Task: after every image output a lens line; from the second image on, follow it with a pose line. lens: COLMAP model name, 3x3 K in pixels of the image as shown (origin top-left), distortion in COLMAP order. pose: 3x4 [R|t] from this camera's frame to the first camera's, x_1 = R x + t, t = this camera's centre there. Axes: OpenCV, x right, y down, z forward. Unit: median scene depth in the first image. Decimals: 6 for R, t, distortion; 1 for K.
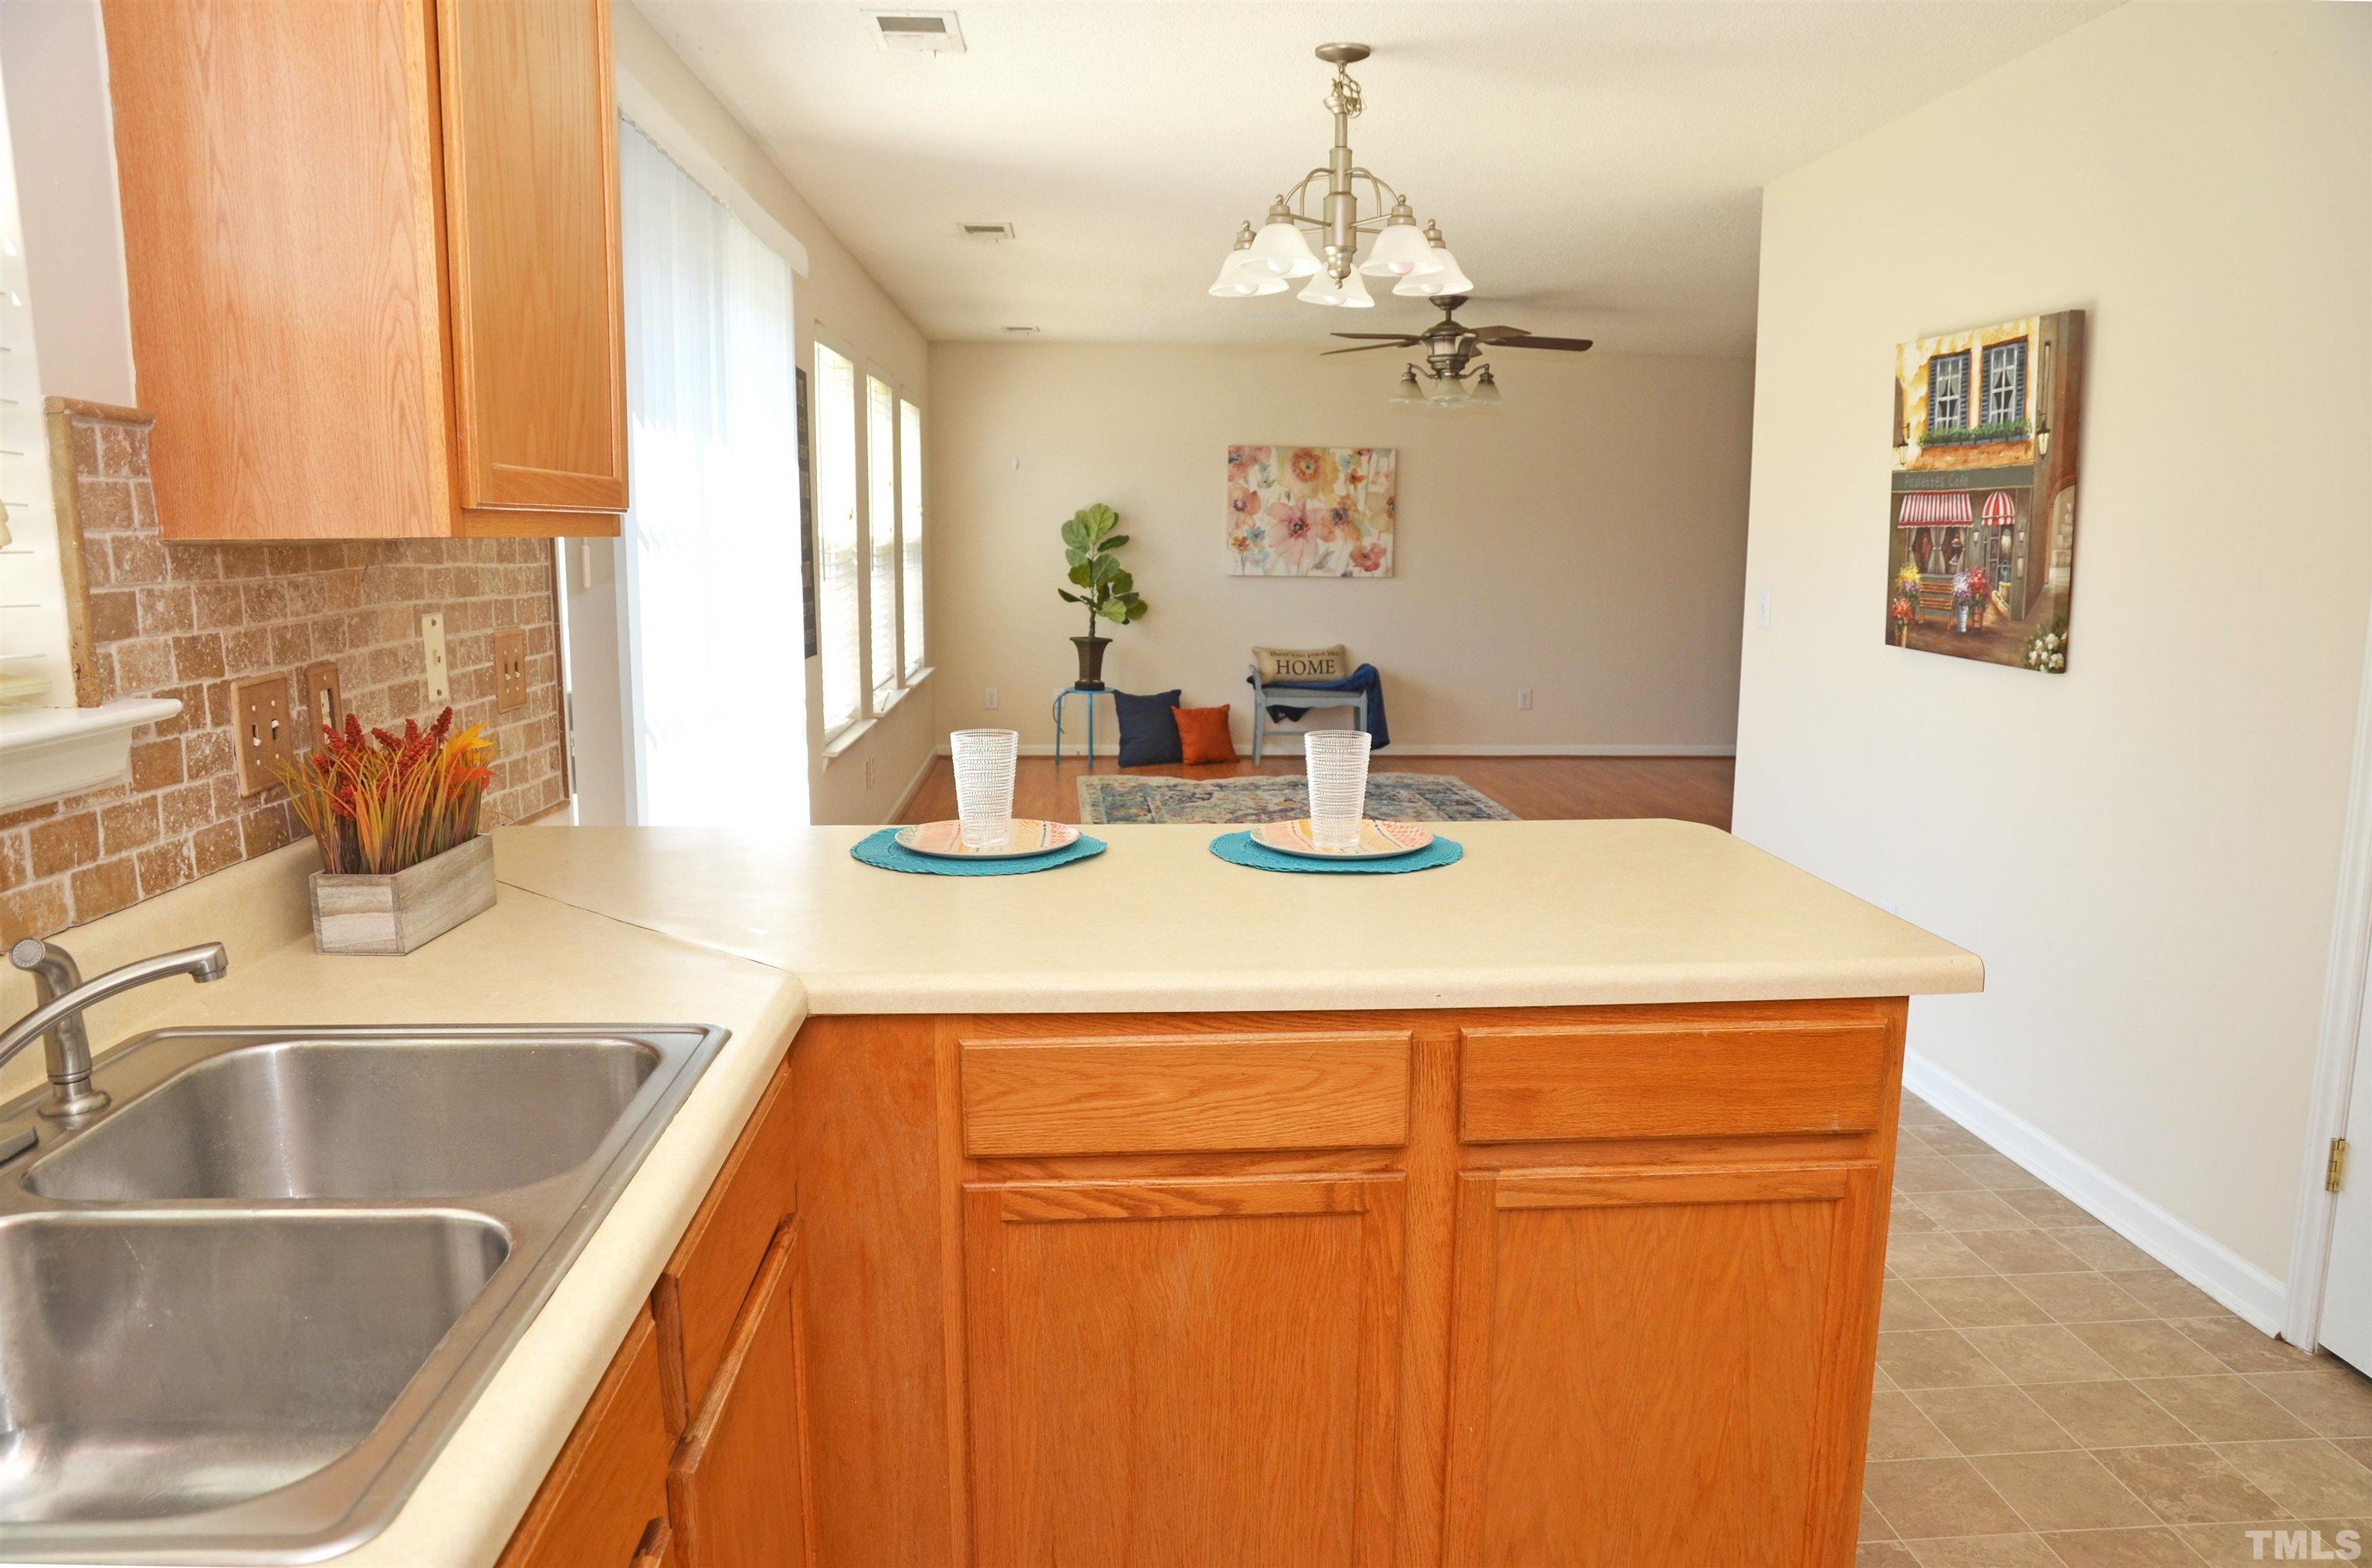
lens RADIAL K [[1644.6, 0, 1187.1], [0, 1644.6, 801.1], [0, 0, 1]] dist [-0.121956, 0.101516]
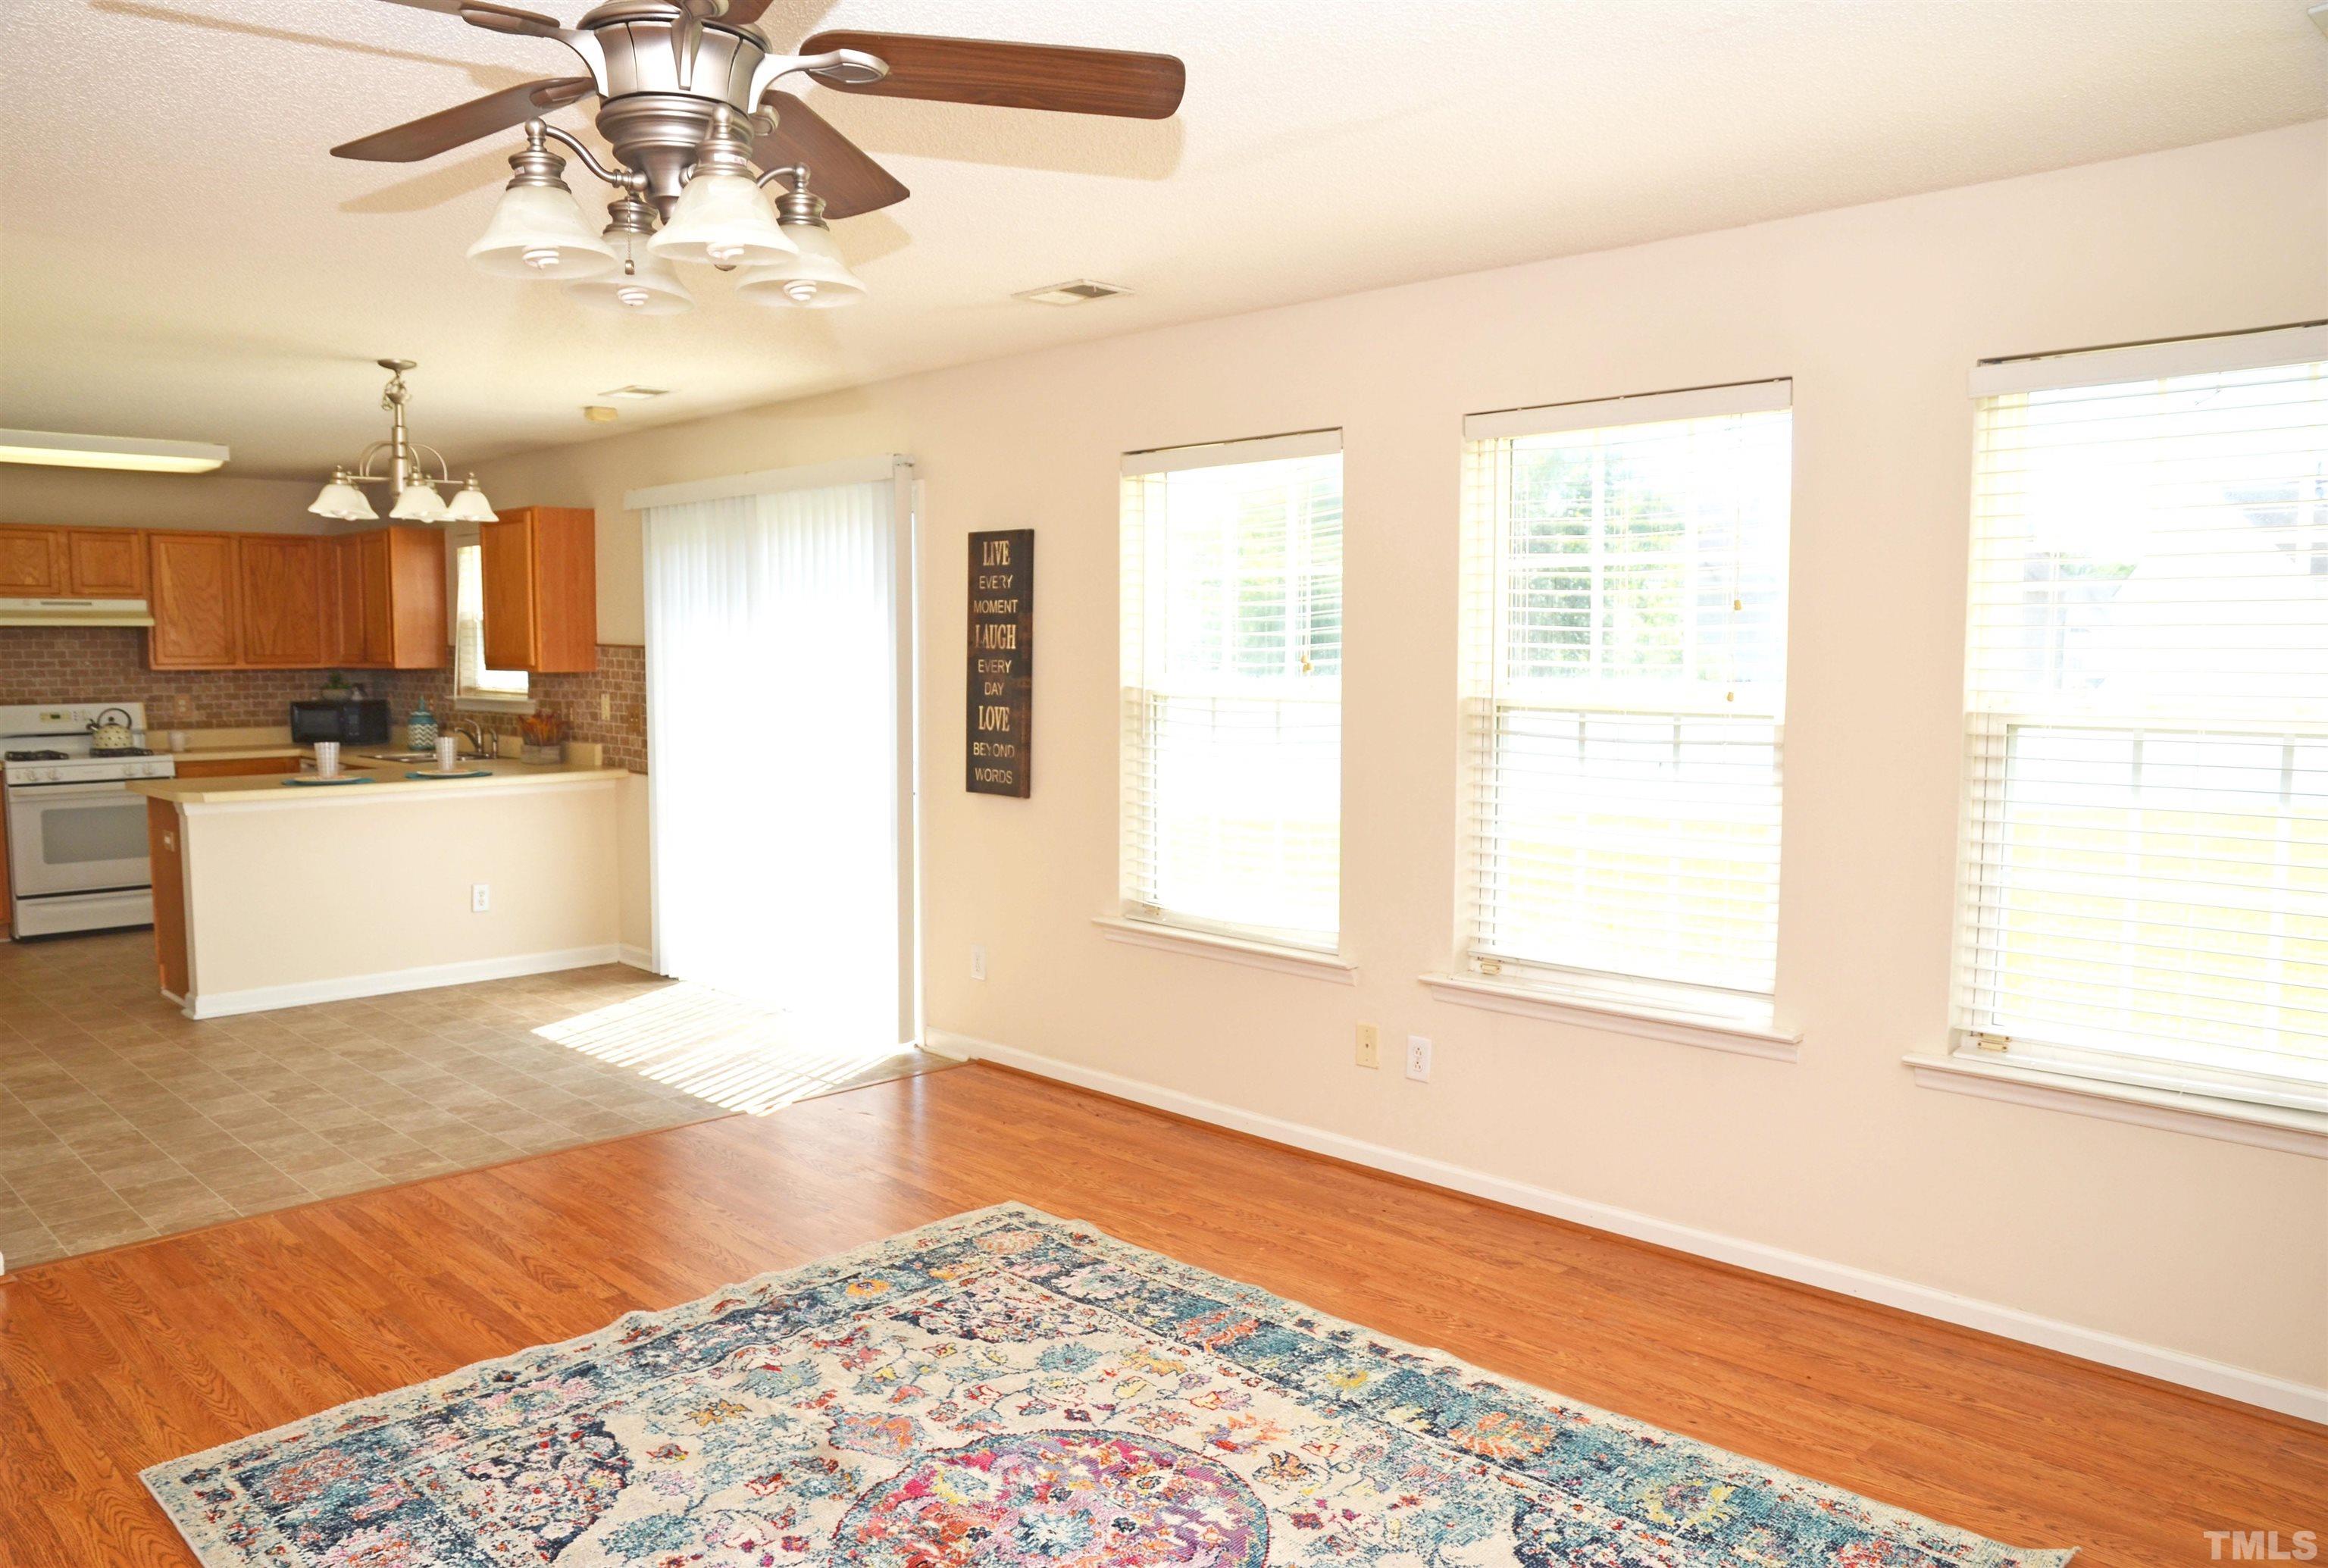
lens RADIAL K [[1674.1, 0, 1157.3], [0, 1674.1, 804.6], [0, 0, 1]] dist [-0.111710, 0.092925]
pose [[-0.744935, 0.058015, -0.664610, 0.225540], [-0.113887, 0.970530, 0.212371, -0.174033], [0.657344, 0.233893, -0.716374, 0.986442]]
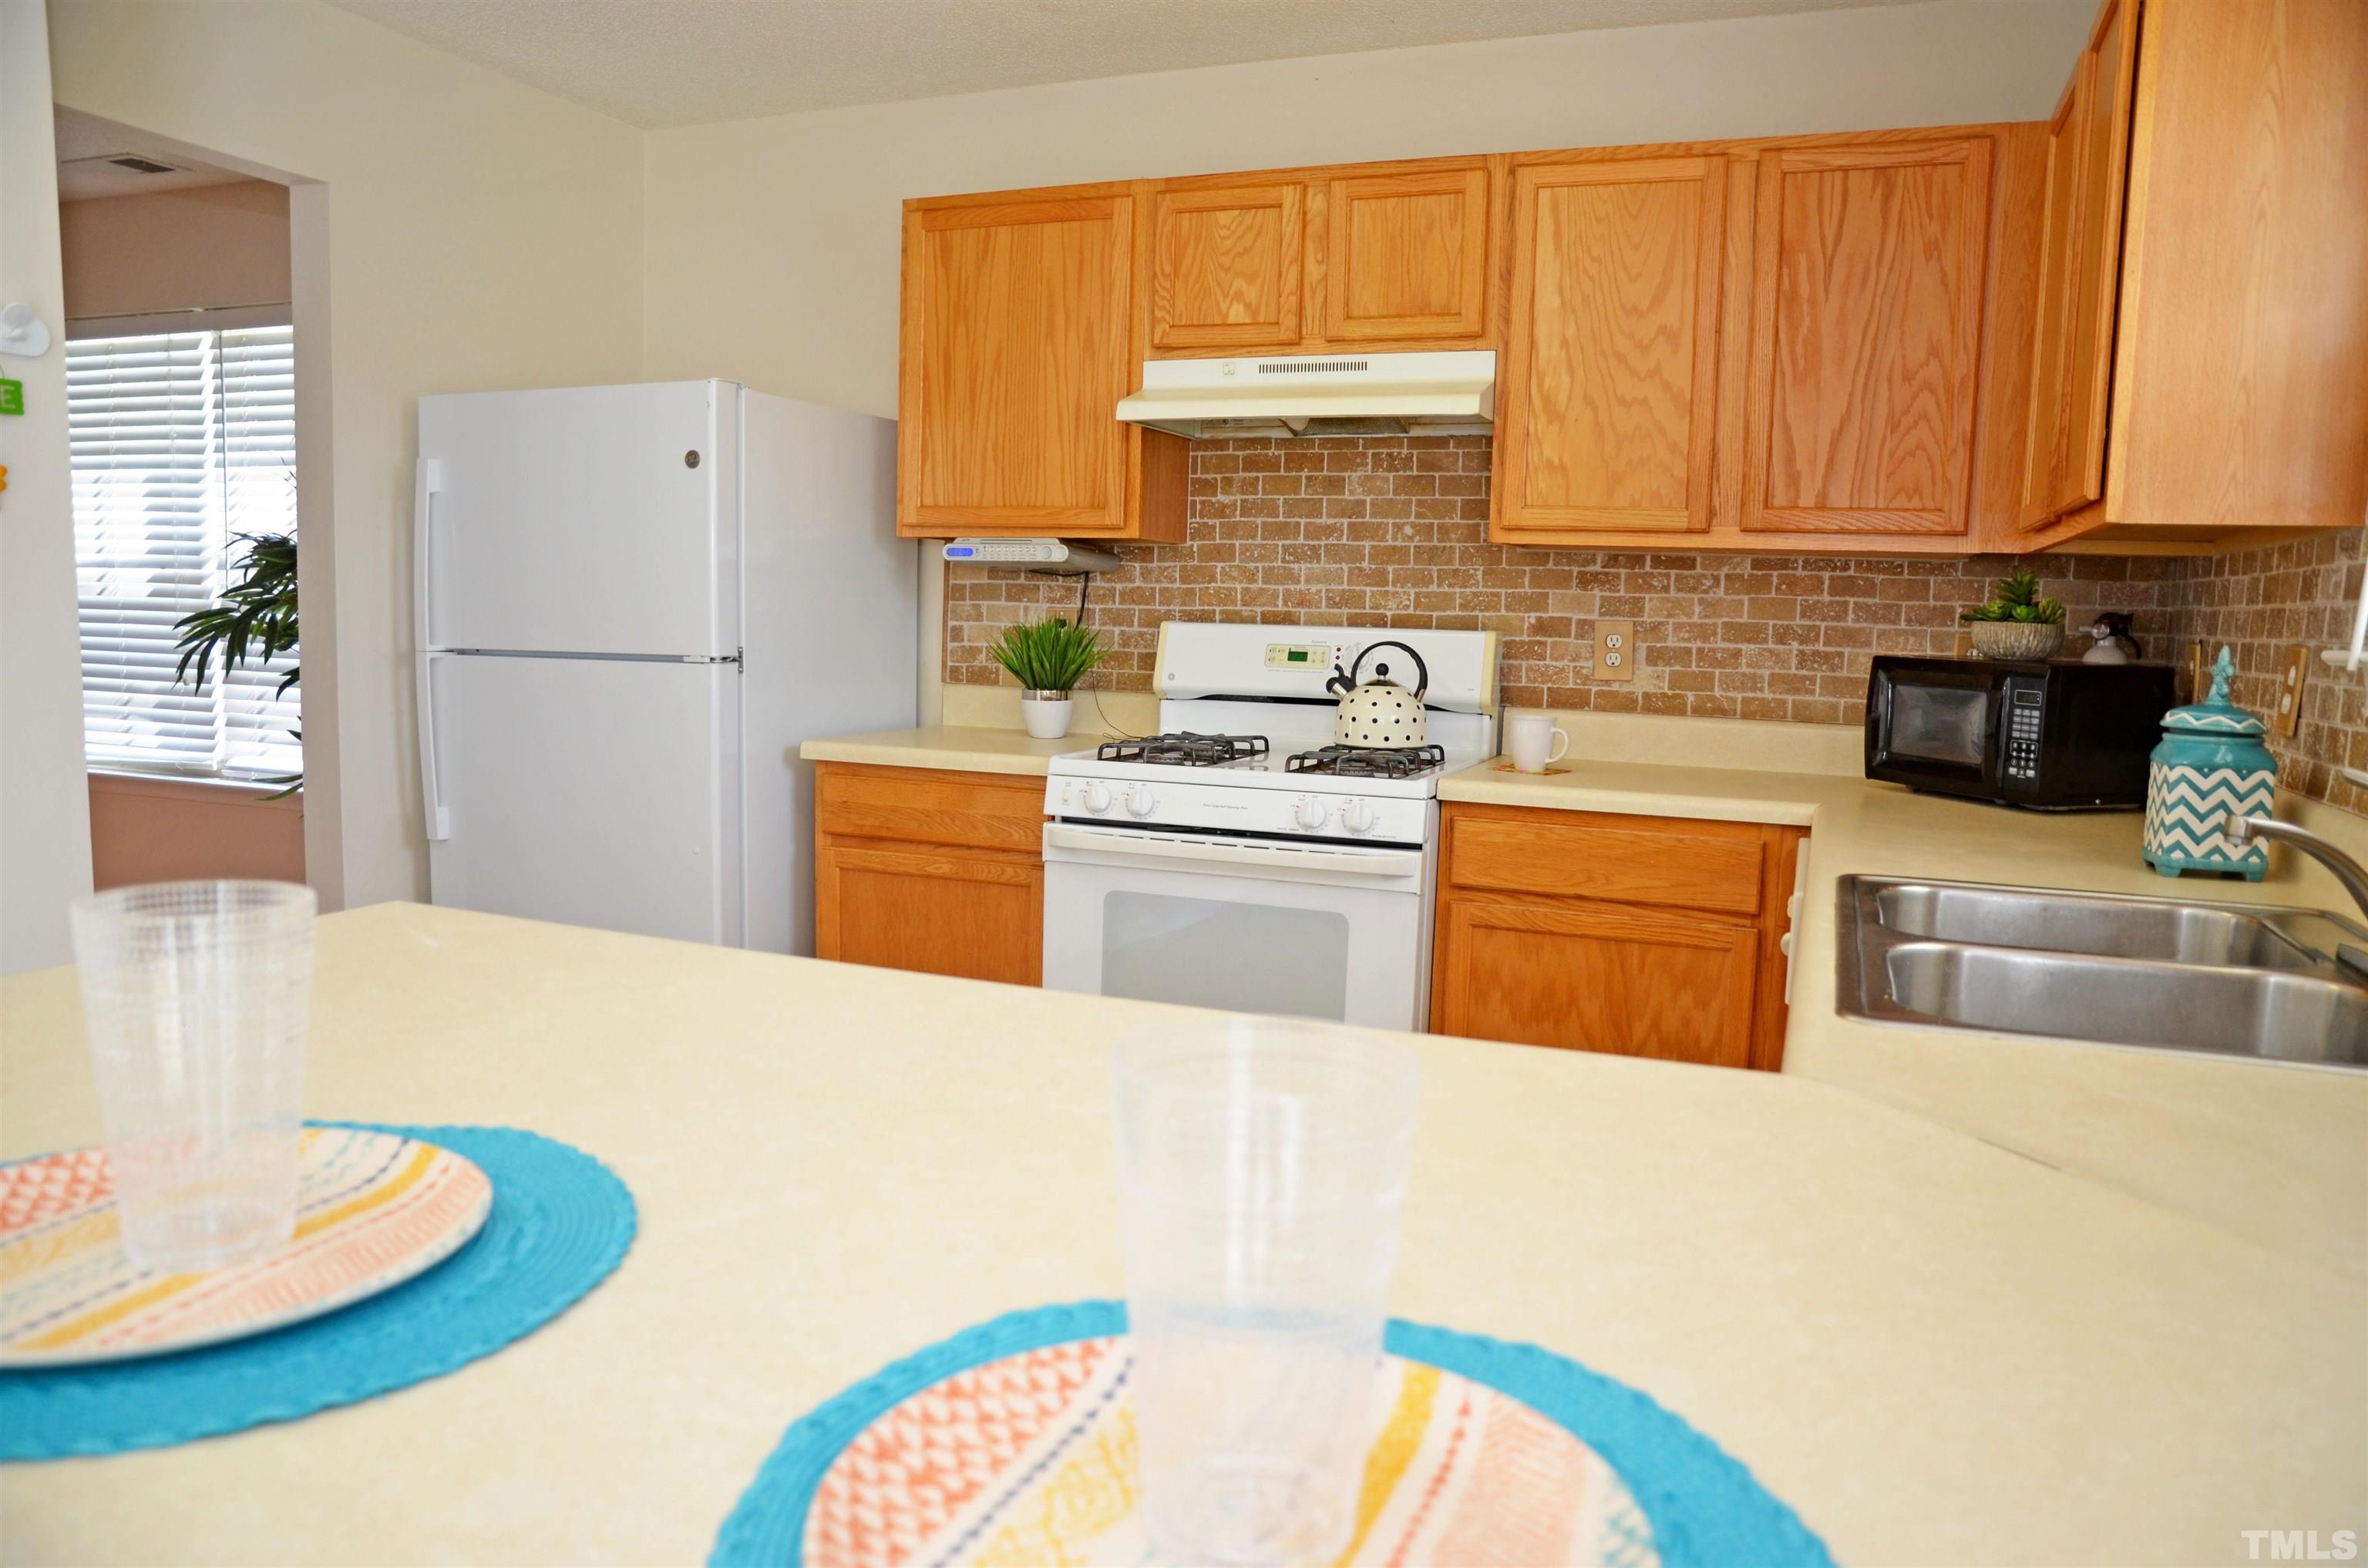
lens RADIAL K [[1642.0, 0, 1185.1], [0, 1642.0, 801.1], [0, 0, 1]] dist [-0.121956, 0.101516]
pose [[-0.903887, -0.079106, 0.420394, -0.048845], [0.038970, 0.963439, 0.265080, -0.031384], [-0.425993, 0.255985, -0.867757, 0.284289]]
